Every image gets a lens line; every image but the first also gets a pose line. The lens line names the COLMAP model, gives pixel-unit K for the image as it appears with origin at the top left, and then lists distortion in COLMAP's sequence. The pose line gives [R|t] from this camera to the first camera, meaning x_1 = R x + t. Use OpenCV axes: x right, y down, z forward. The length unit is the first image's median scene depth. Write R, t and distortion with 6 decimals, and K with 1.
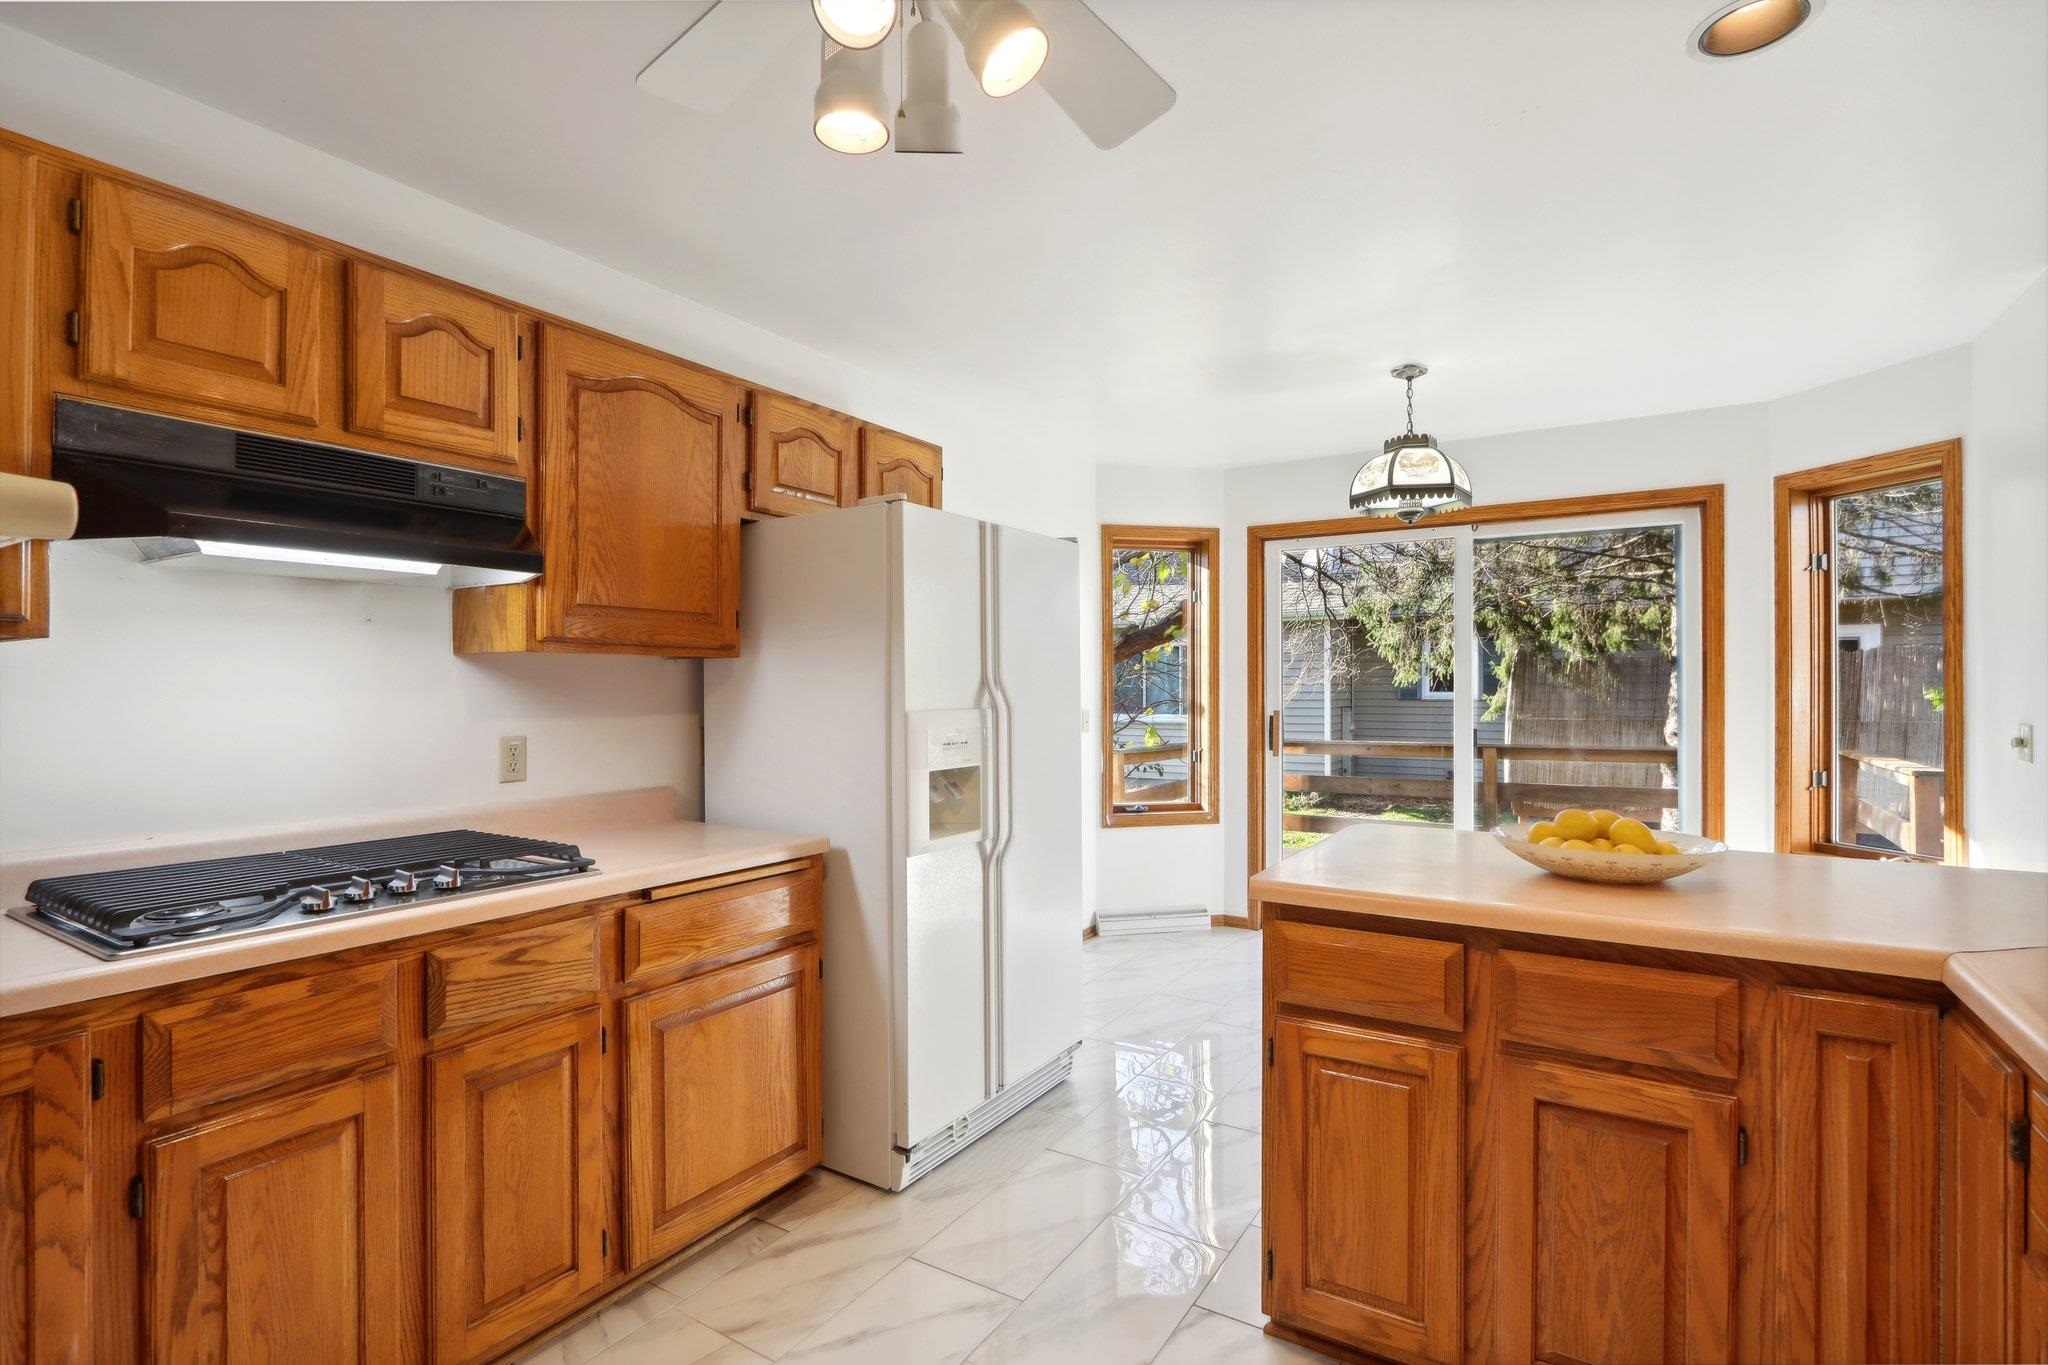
lens RADIAL K [[966.2, 0, 1024.0], [0, 966.2, 682.5], [0, 0, 1]] dist [-0.014452, 0.000074]
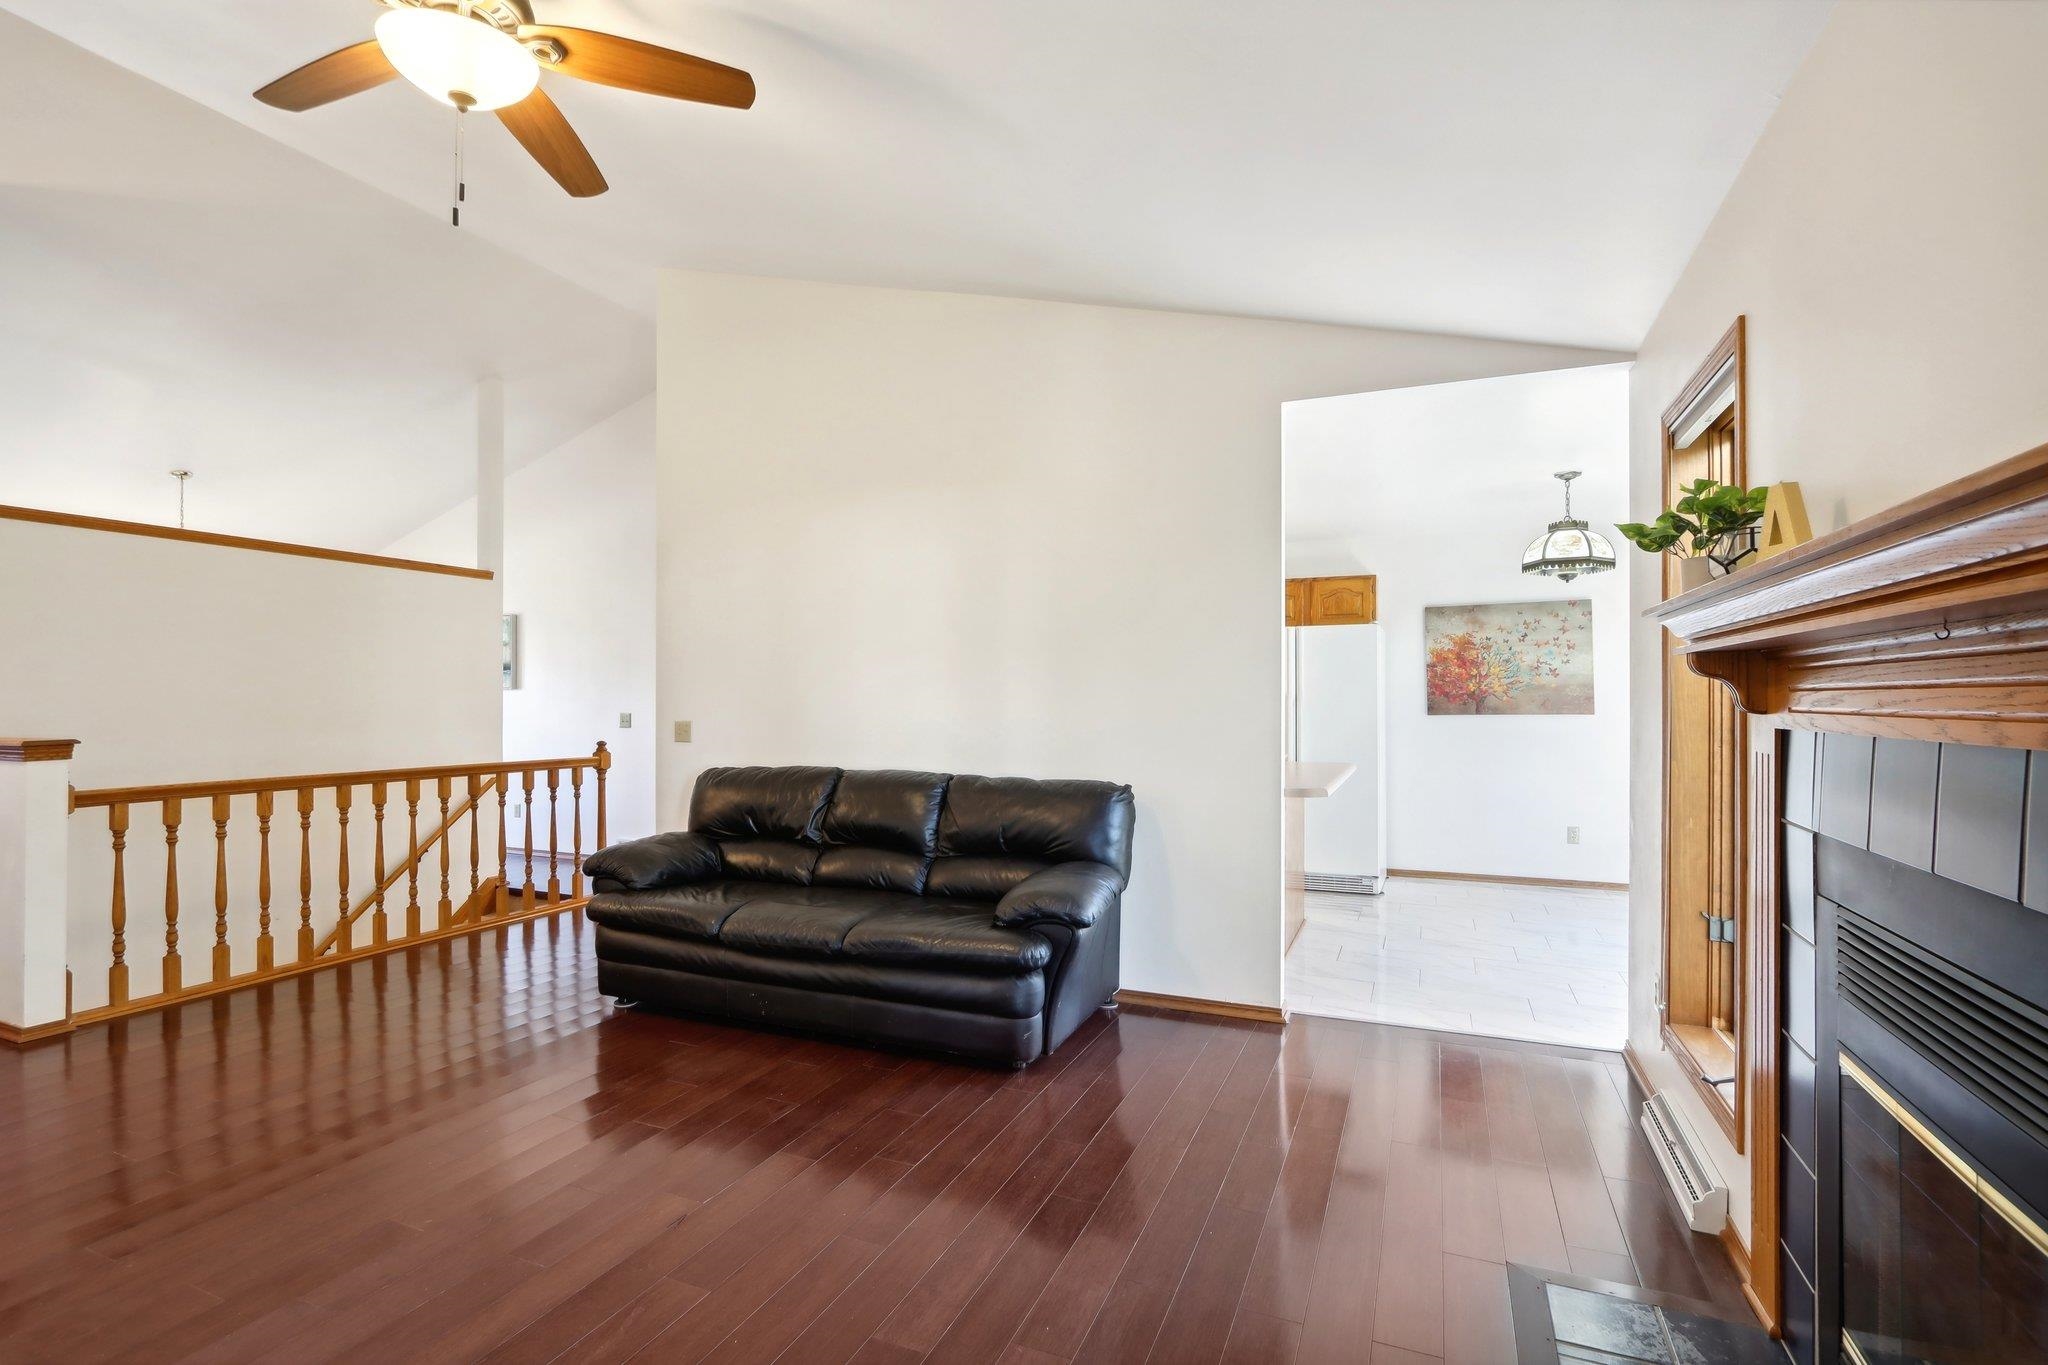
lens RADIAL K [[934.4, 0, 1022.9], [0, 934.4, 694.9], [0, 0, 1]] dist [-0.000471, 0.001411]
pose [[0.151475, 0.000378, -0.988461, 2.463675], [0.006115, 0.999980, 0.001319, -0.008656], [0.988442, -0.006244, 0.151470, -0.007432]]
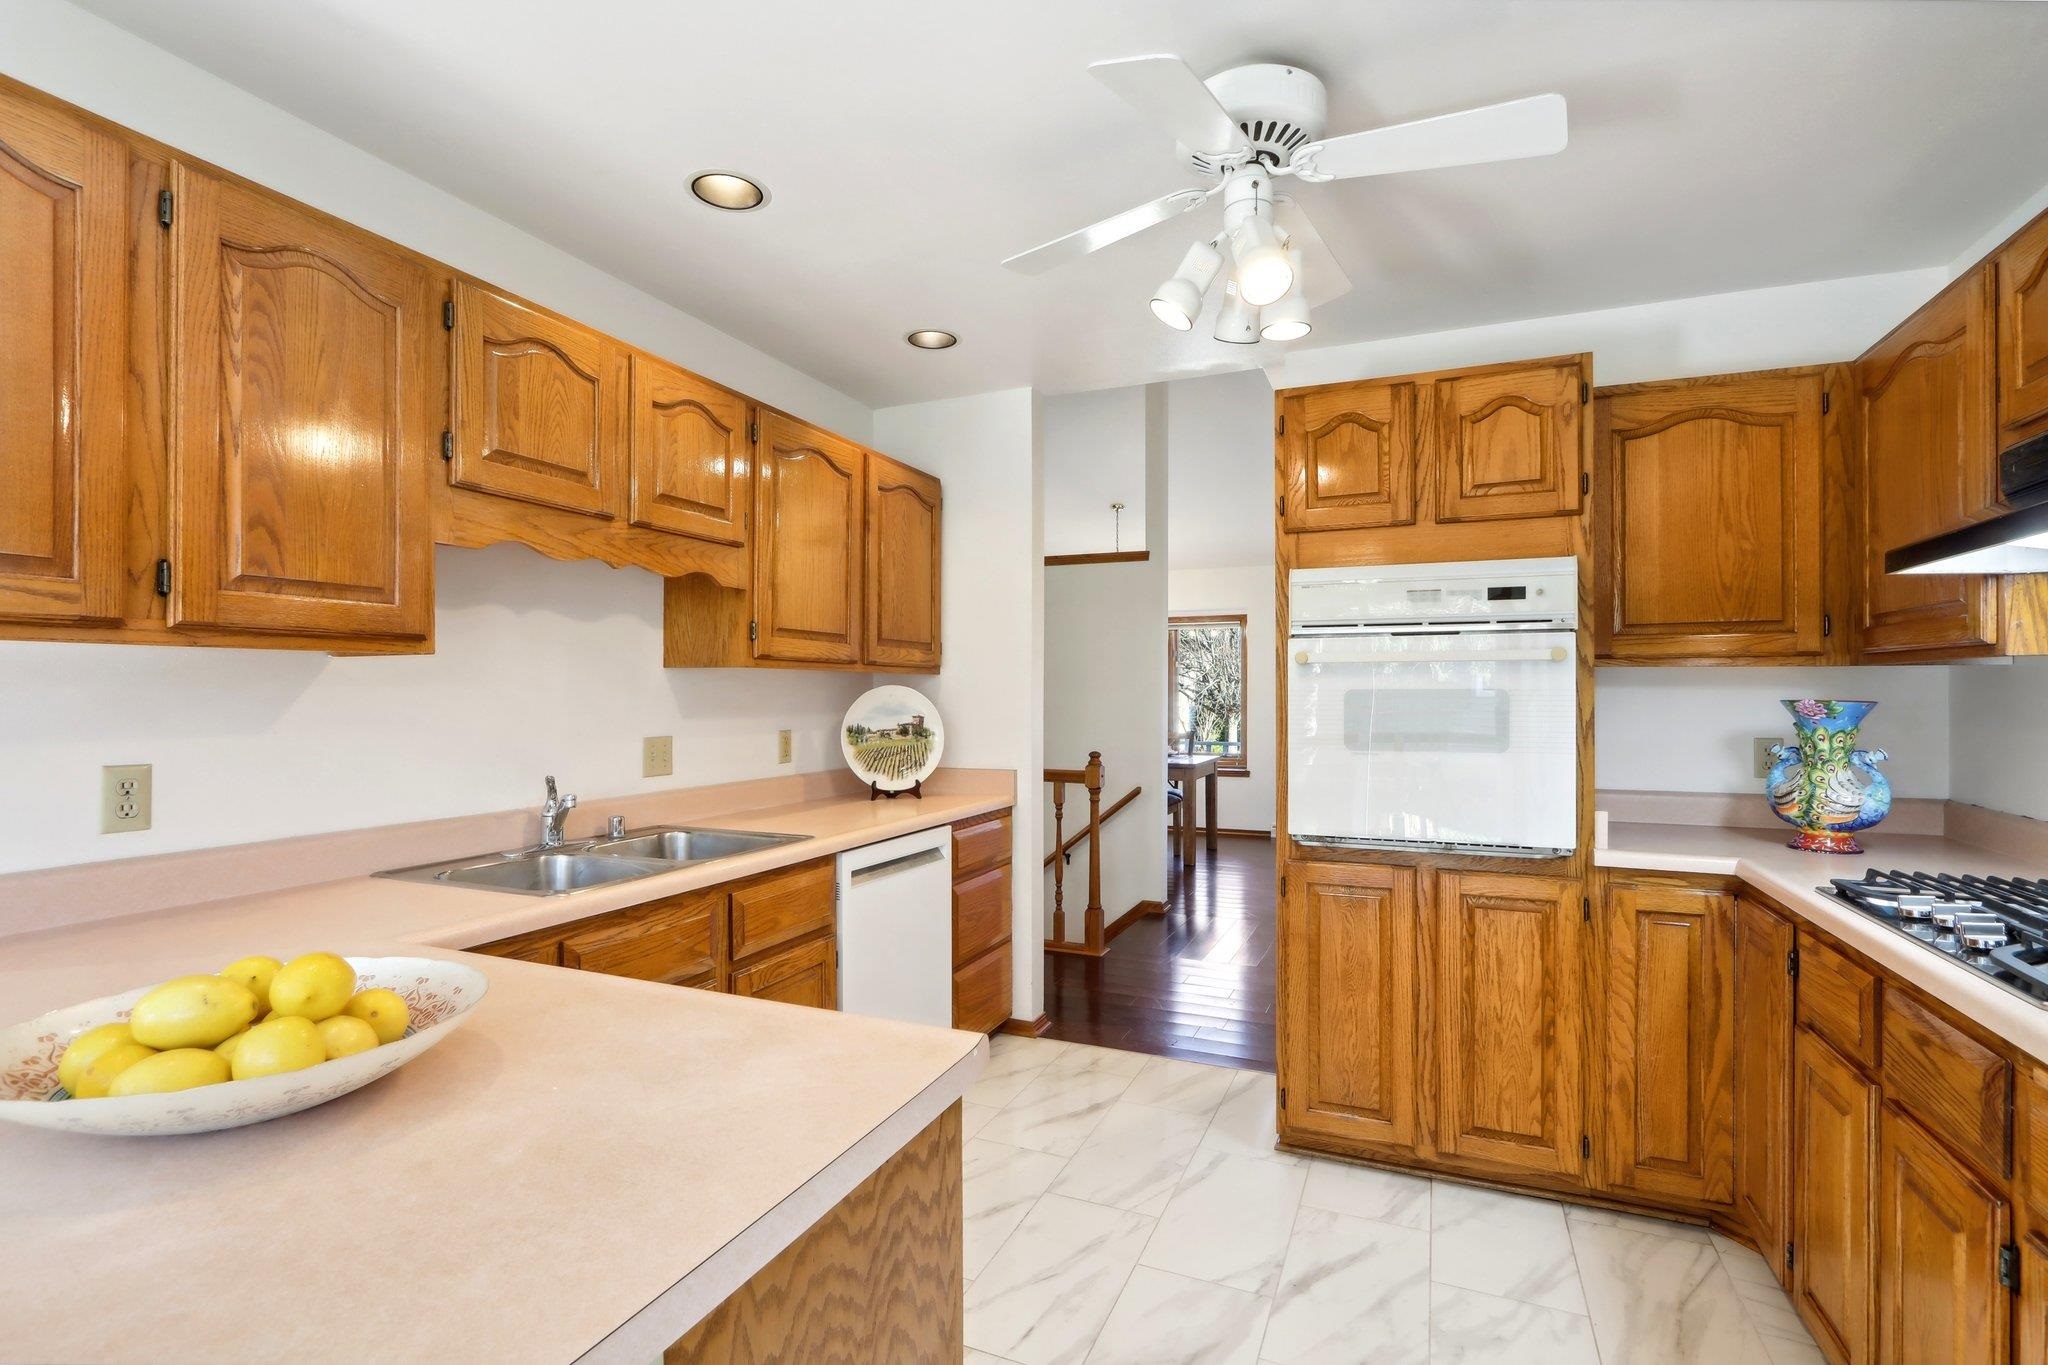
lens RADIAL K [[949.9, 0, 1012.5], [0, 949.9, 689.0], [0, 0, 1]] dist [-0.014603, 0.001352]
pose [[-0.987962, 0.002790, -0.154670, 0.244659], [0.004095, 0.999959, -0.008120, -0.000294], [0.154641, -0.008656, -0.987933, 1.227589]]
